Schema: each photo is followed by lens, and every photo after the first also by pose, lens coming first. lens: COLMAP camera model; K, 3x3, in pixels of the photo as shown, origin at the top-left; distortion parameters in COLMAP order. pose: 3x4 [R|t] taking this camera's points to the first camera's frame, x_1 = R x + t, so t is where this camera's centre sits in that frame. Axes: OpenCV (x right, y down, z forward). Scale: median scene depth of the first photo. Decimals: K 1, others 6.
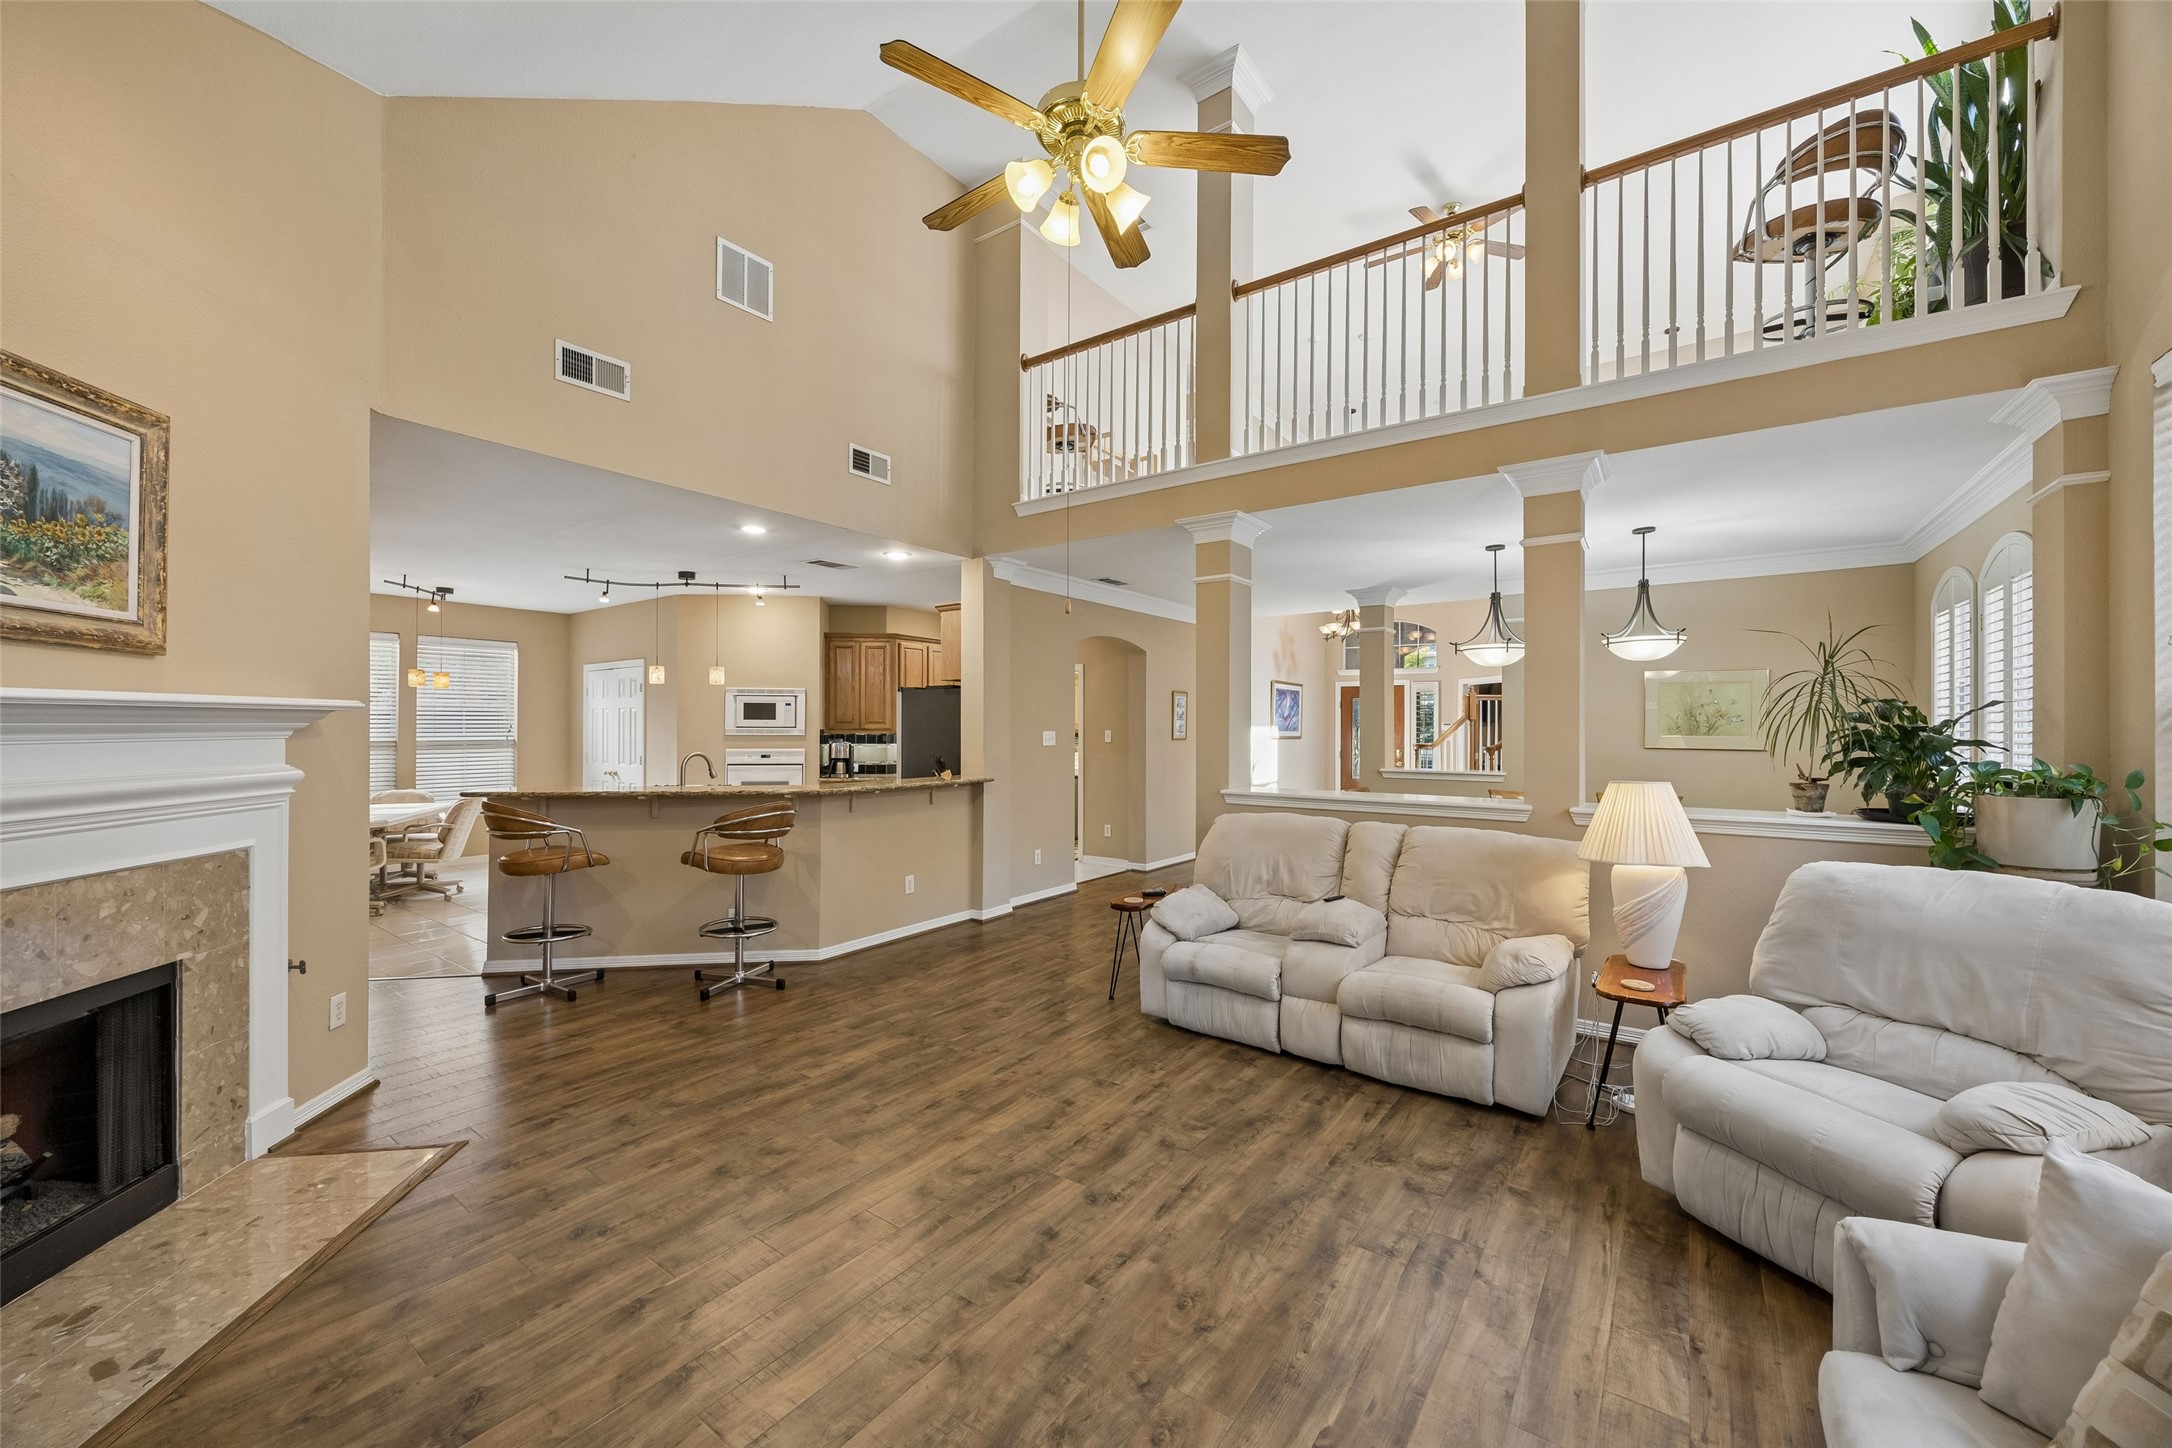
lens RADIAL K [[836.3, 0, 1086.7], [0, 836.3, 726.1], [0, 0, 1]] dist [0.000181, 0.000004]
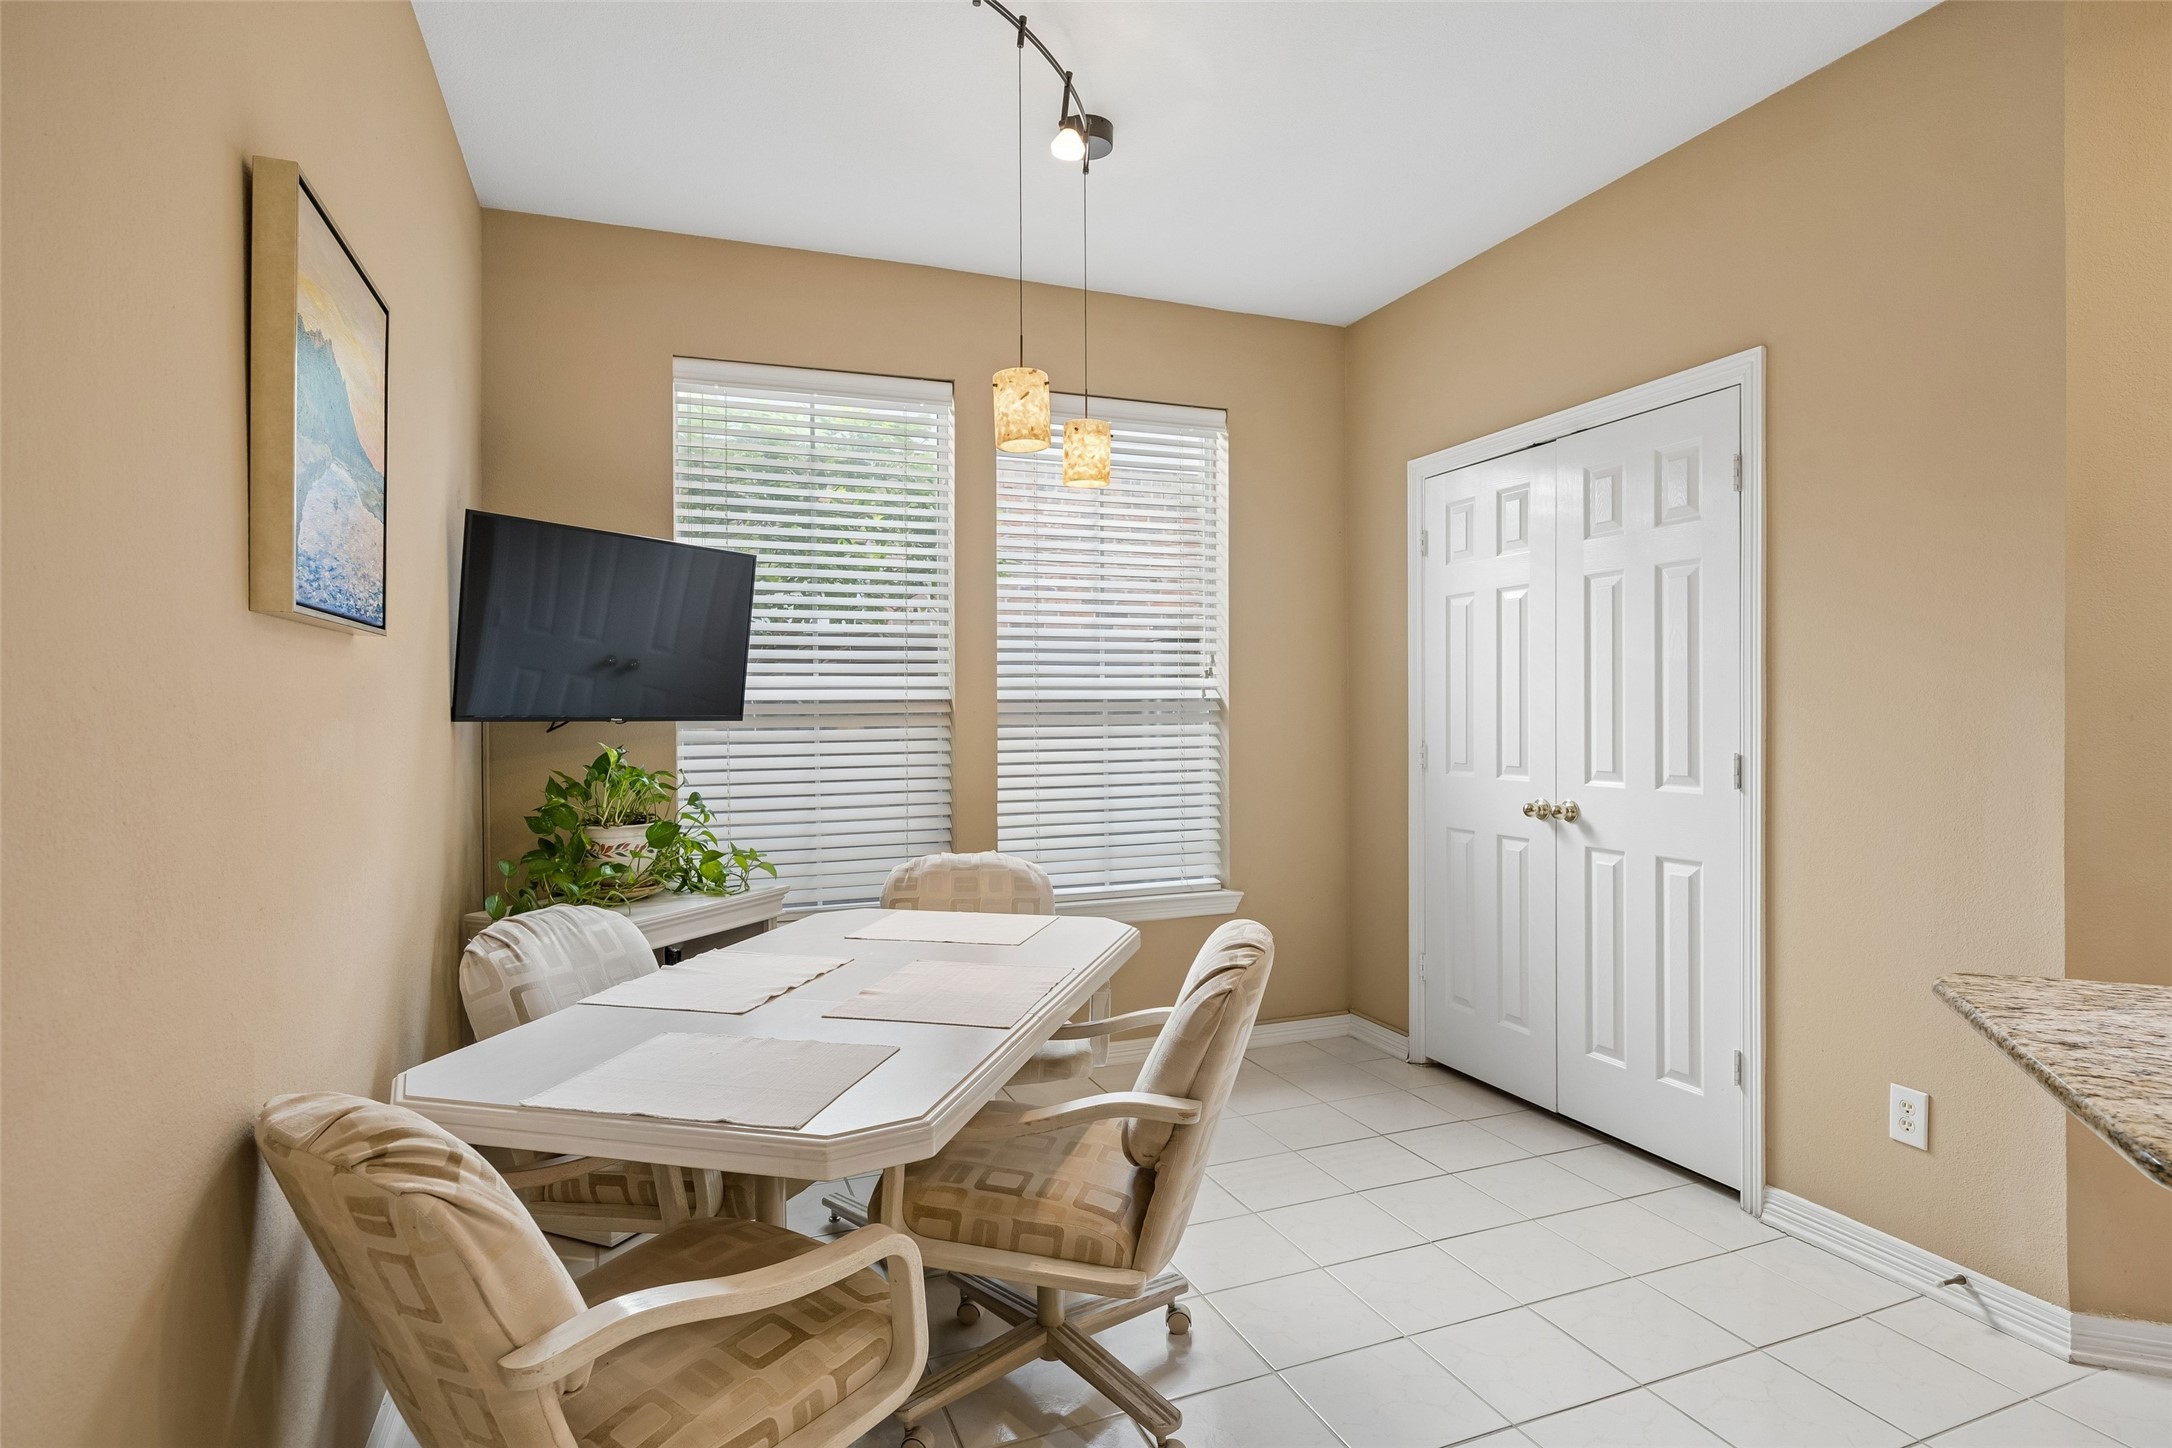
lens RADIAL K [[1157.7, 0, 1090.3], [0, 1157.7, 718.3], [0, 0, 1]] dist [0.000946, 0.000061]
pose [[0.844449, -0.005854, -0.535604, -0.485815], [0.009319, 0.999949, 0.003764, 0.022675], [0.535555, -0.008170, 0.844461, 0.585387]]
